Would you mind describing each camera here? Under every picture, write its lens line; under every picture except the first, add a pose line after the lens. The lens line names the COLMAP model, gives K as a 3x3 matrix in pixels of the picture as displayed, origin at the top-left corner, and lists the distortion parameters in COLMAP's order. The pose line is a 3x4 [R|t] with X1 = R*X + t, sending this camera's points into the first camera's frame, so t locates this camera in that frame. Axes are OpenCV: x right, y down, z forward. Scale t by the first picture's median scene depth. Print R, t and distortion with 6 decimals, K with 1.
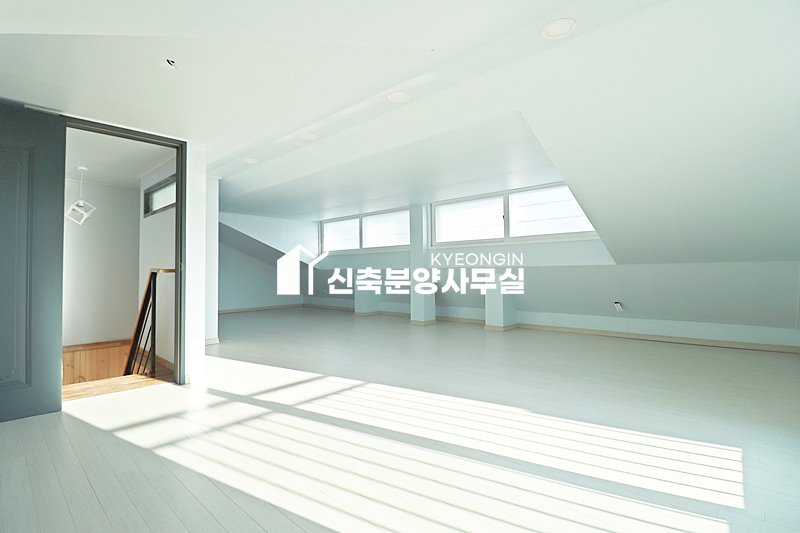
lens RADIAL K [[367.9, 0, 401.7], [0, 367.9, 259.7], [0, 0, 1]] dist [-0.000612, -0.012855]
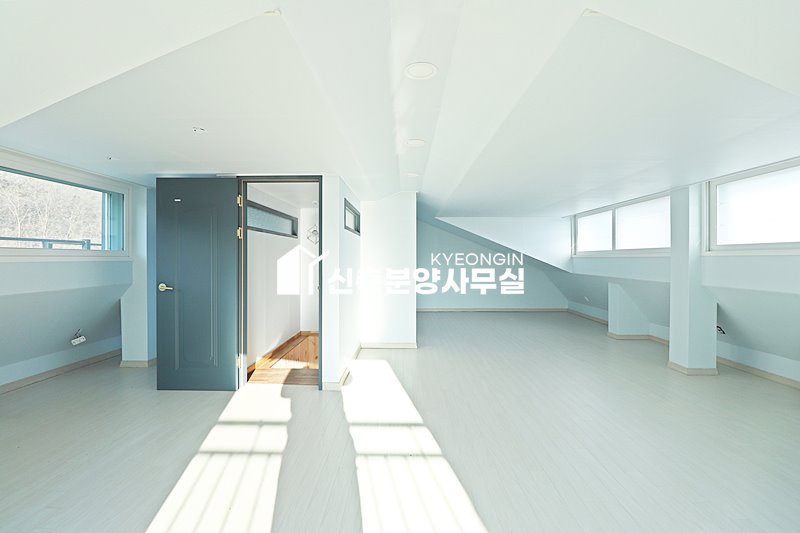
lens RADIAL K [[367.9, 0, 401.7], [0, 367.9, 259.7], [0, 0, 1]] dist [-0.000612, -0.012855]
pose [[0.668815, 0.014084, -0.743295, 0.188786], [0.010114, 0.999556, 0.028040, -0.043081], [0.743360, -0.026272, 0.668376, 0.198438]]
